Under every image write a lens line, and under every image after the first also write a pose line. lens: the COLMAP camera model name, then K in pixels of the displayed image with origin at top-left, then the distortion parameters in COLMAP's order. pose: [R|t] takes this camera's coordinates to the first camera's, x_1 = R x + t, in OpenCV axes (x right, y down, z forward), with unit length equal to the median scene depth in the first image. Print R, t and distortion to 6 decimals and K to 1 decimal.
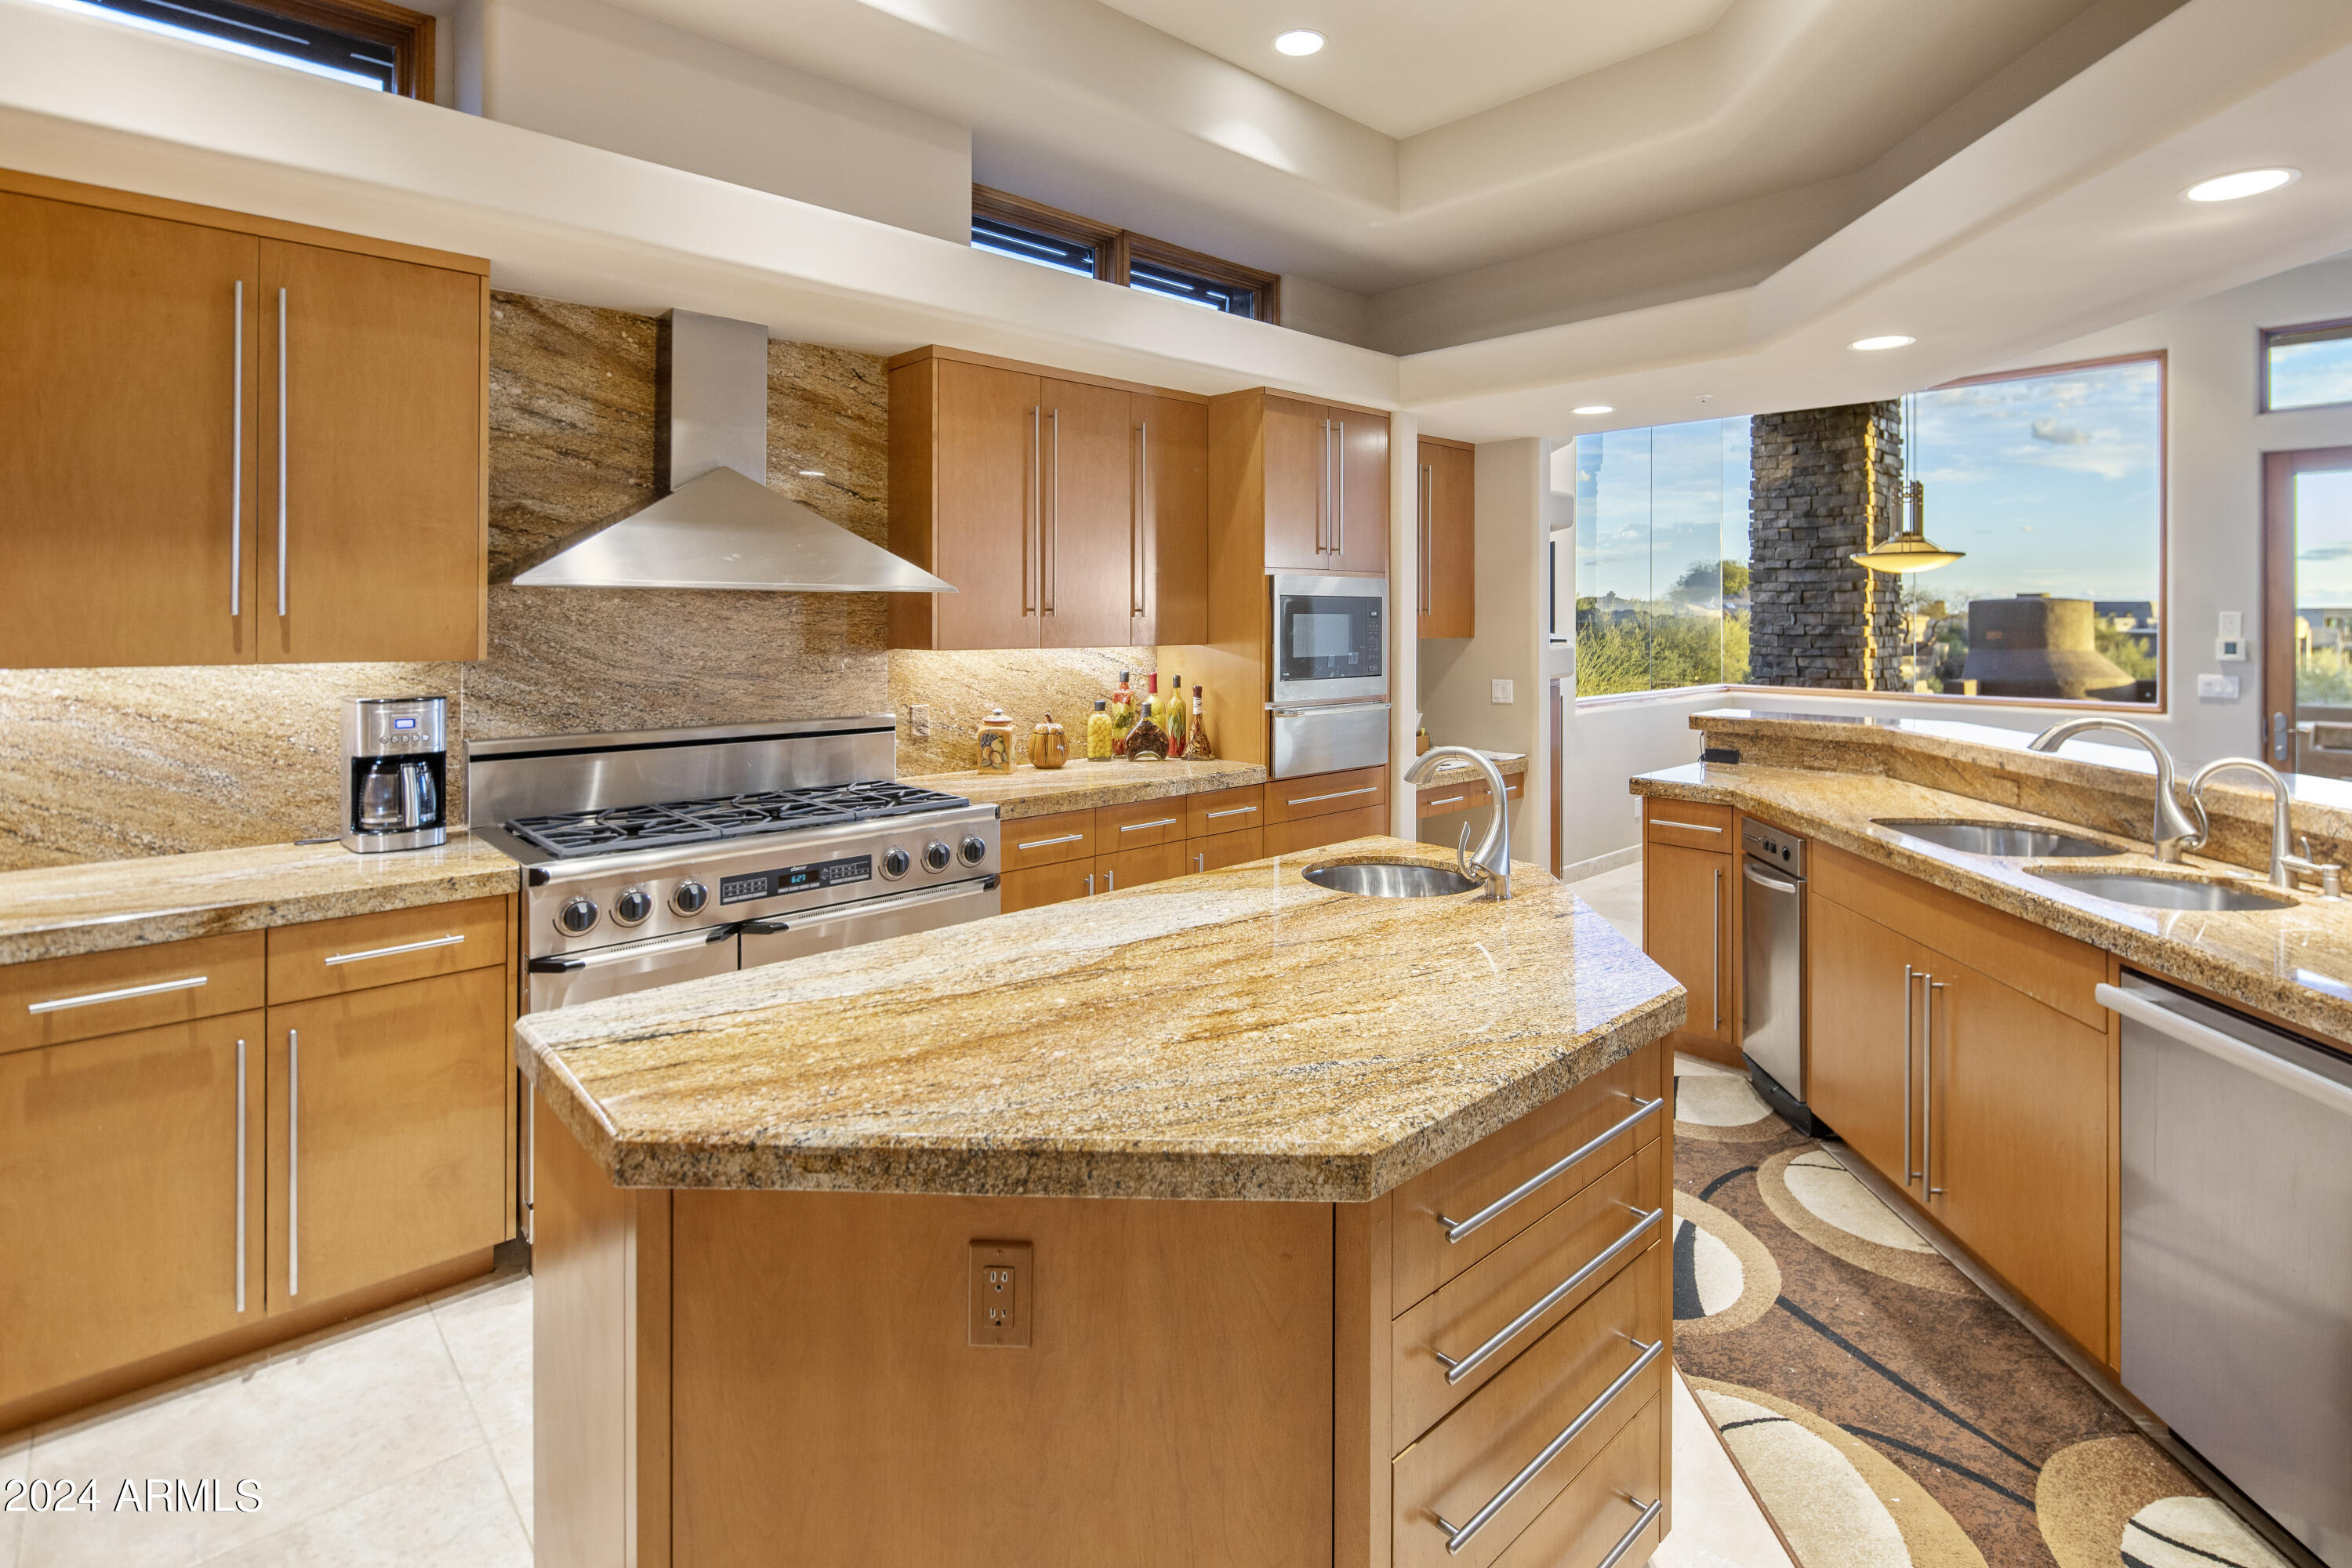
lens RADIAL K [[1131.8, 0, 1204.9], [0, 1131.8, 615.8], [0, 0, 1]] dist [0.007524, -0.005940]
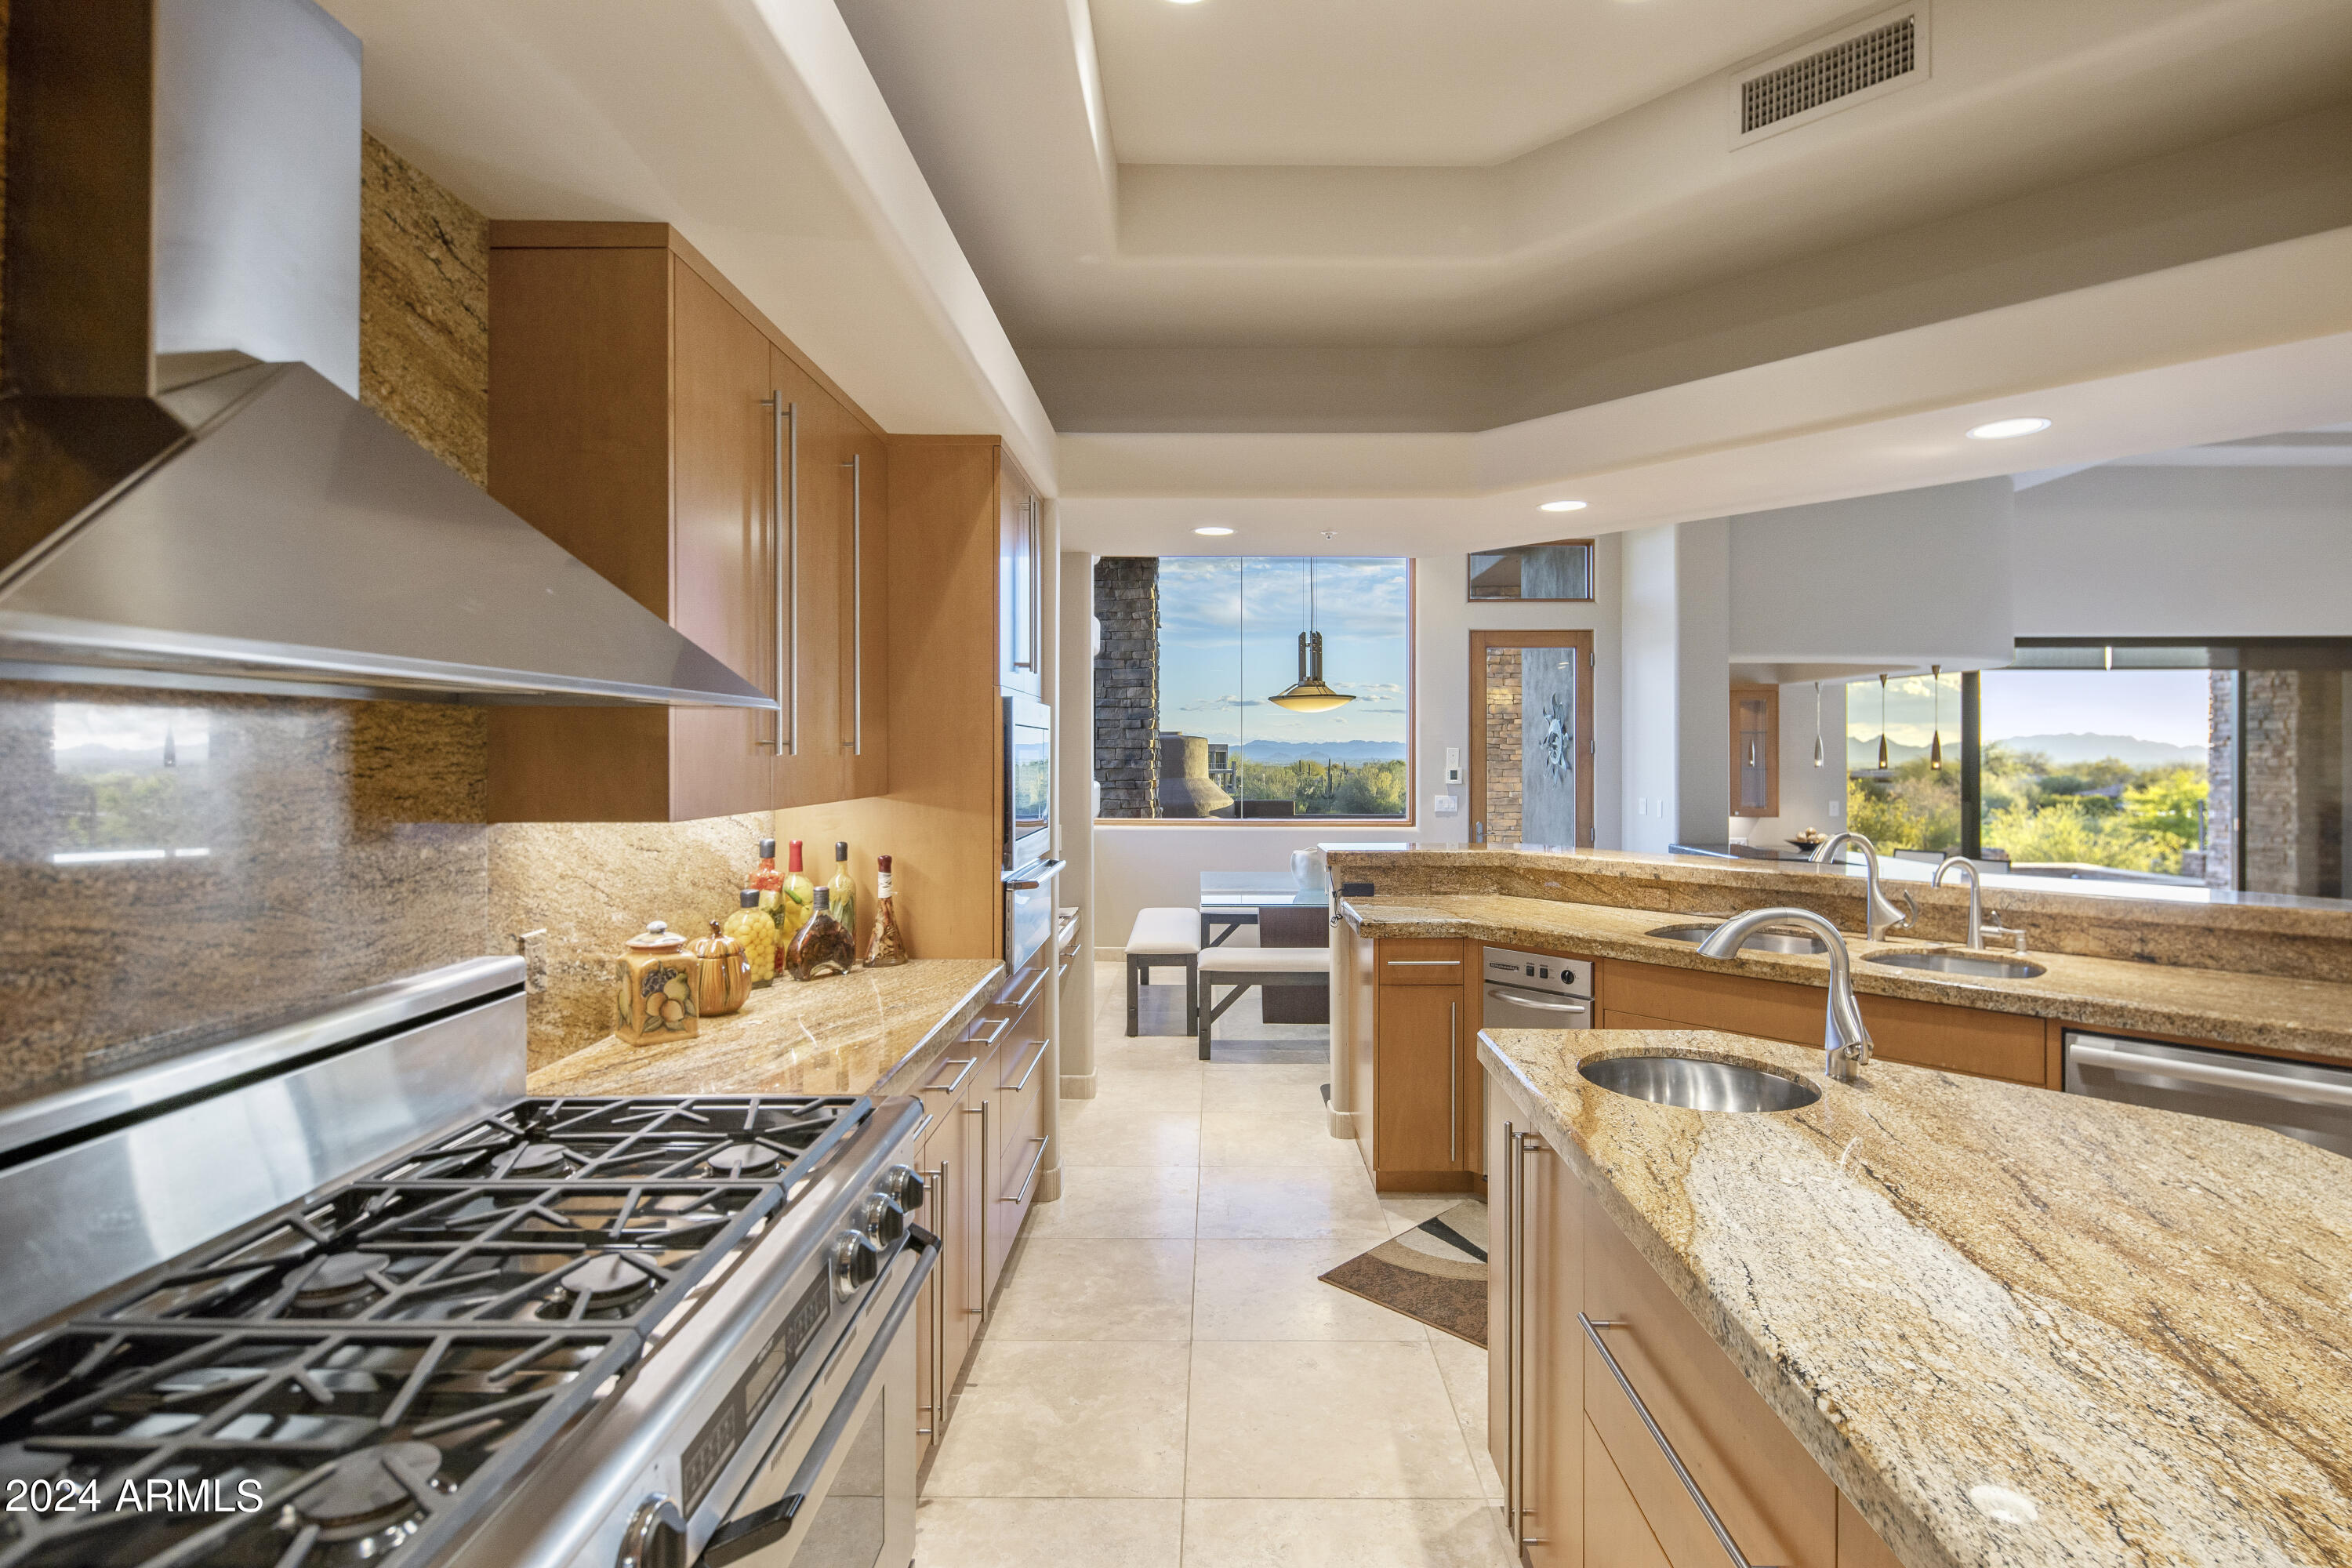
lens RADIAL K [[1131.8, 0, 1205.1], [0, 1131.8, 754.2], [0, 0, 1]] dist [0.007524, -0.005940]
pose [[0.692178, -0.003325, 0.721719, -0.274259], [0.000974, 0.999993, 0.003673, -0.001188], [-0.721726, -0.001840, 0.692177, 0.291500]]
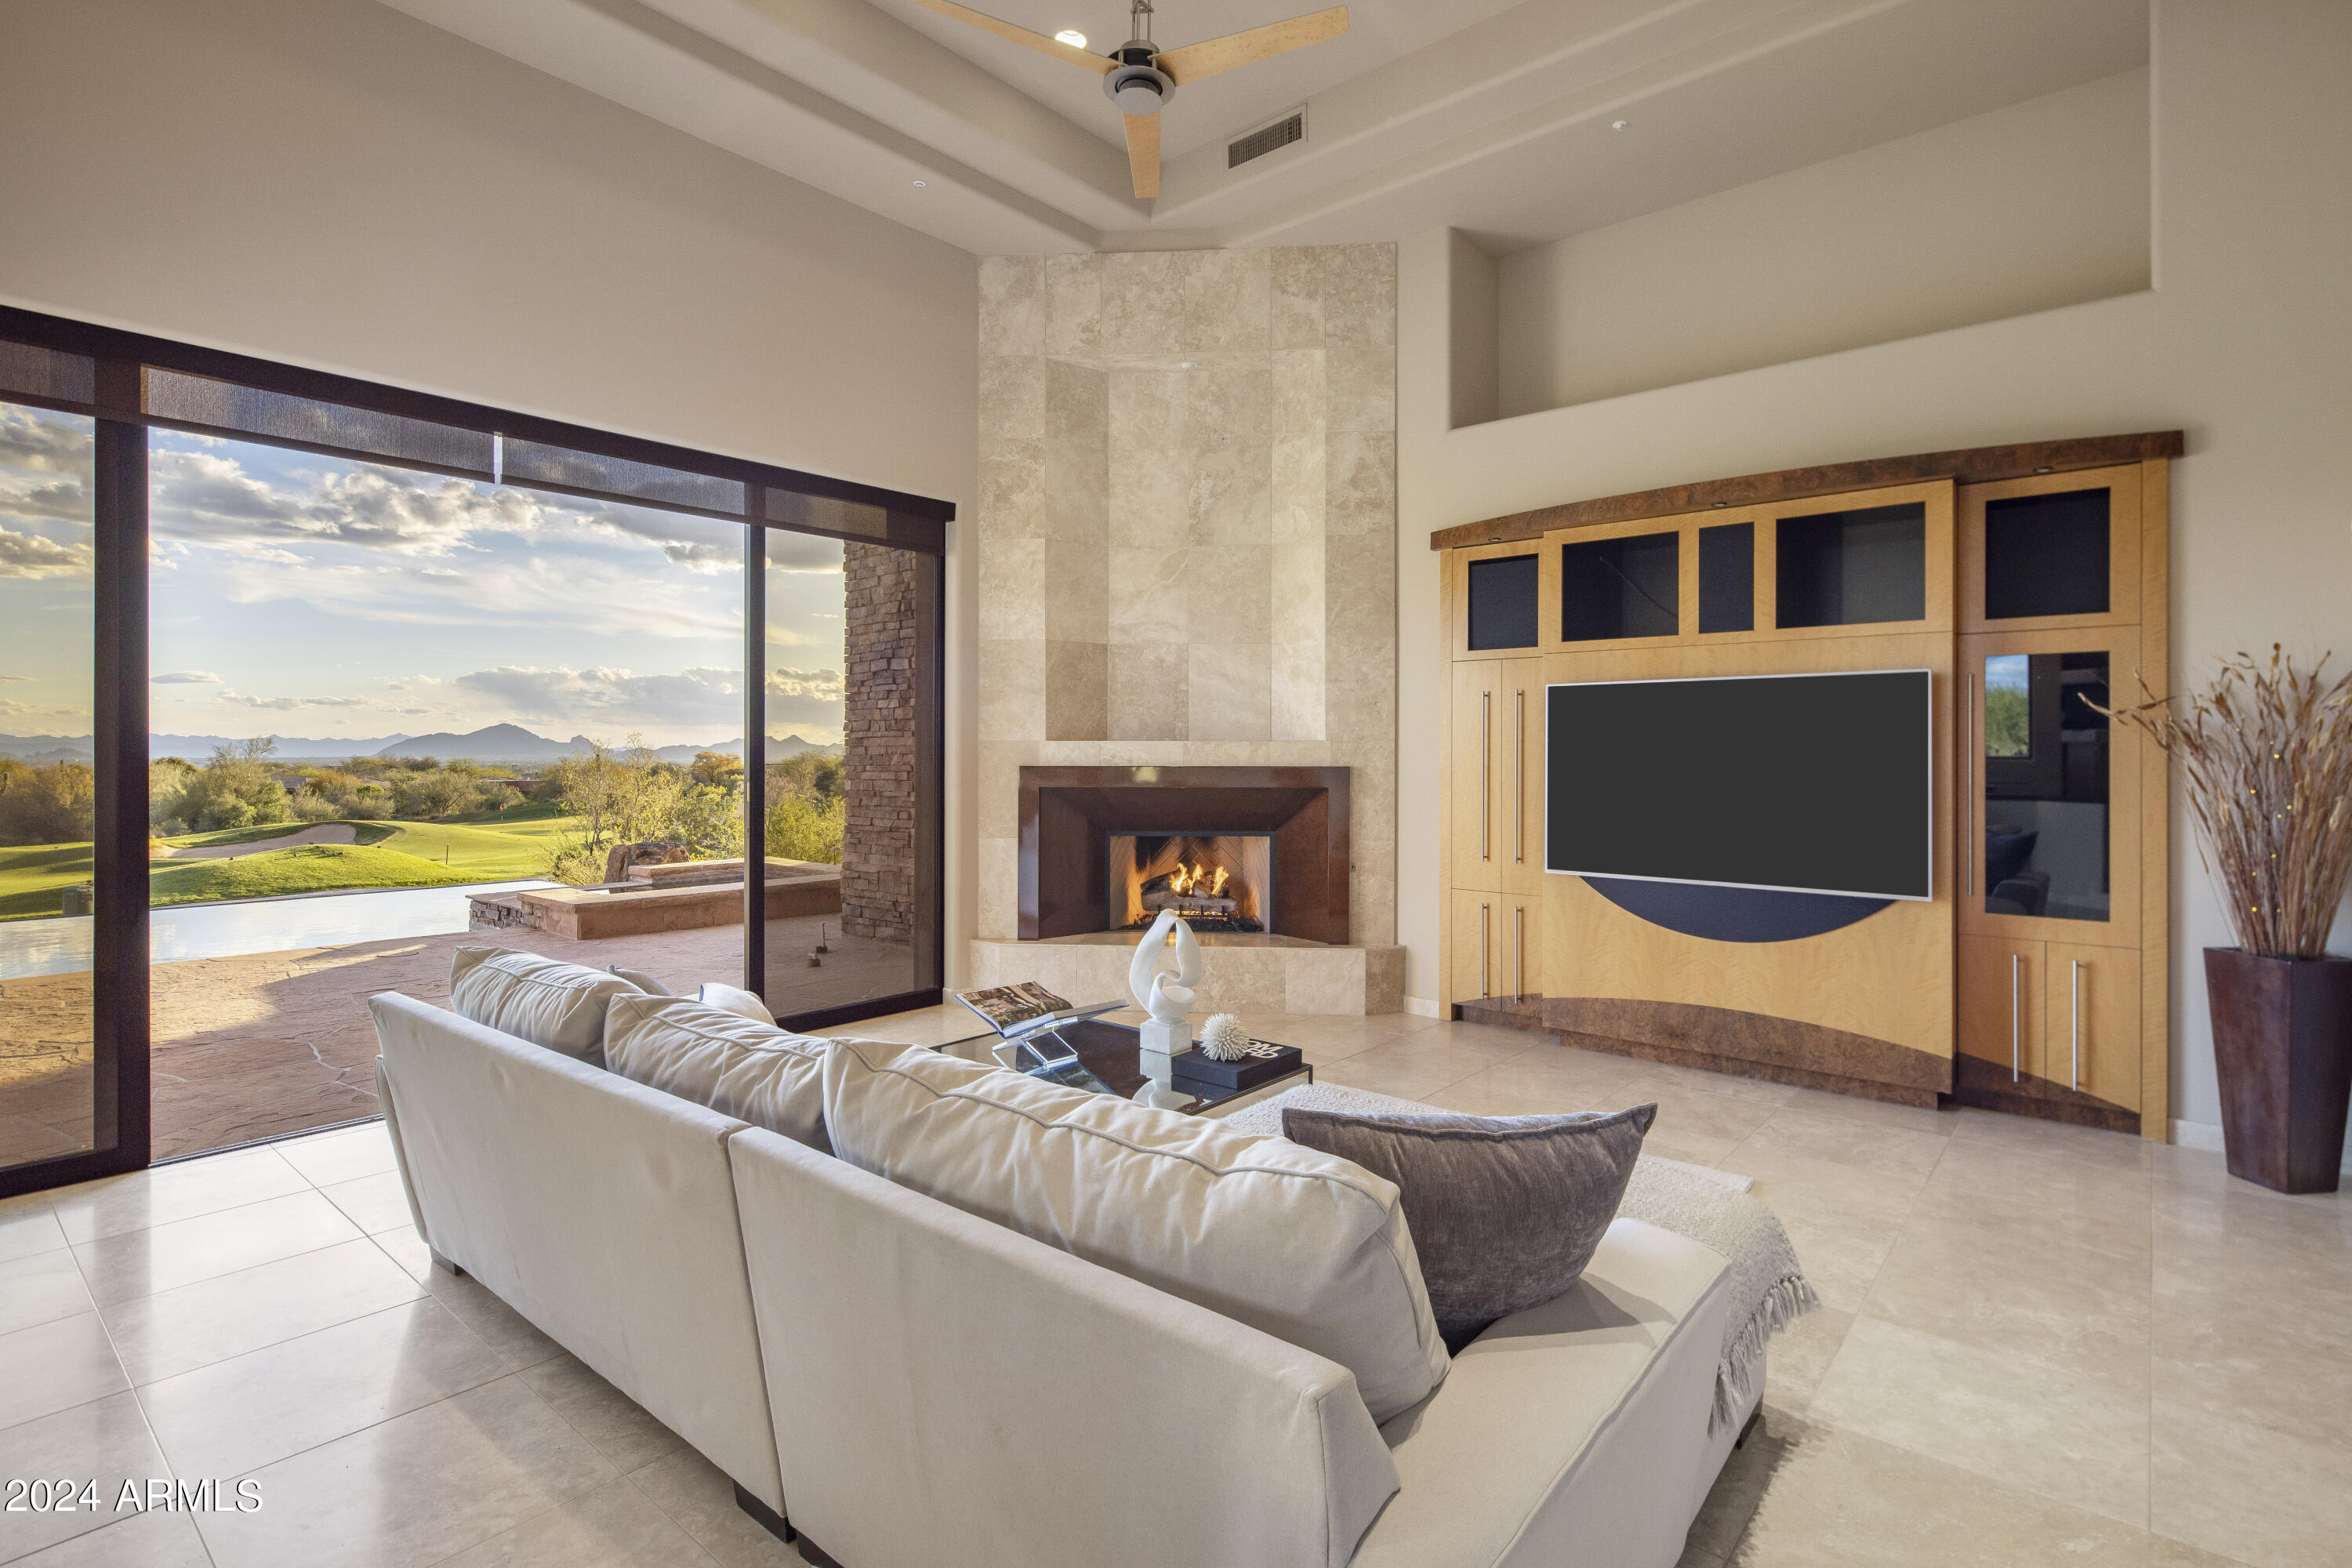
lens RADIAL K [[1131.8, 0, 1204.5], [0, 1131.8, 749.7], [0, 0, 1]] dist [0.007524, -0.005940]
pose [[-0.120972, -0.000492, 0.992656, 1.039683], [-0.002412, 0.999997, 0.000201, 0.076315], [-0.992653, -0.002370, -0.120973, 0.075488]]
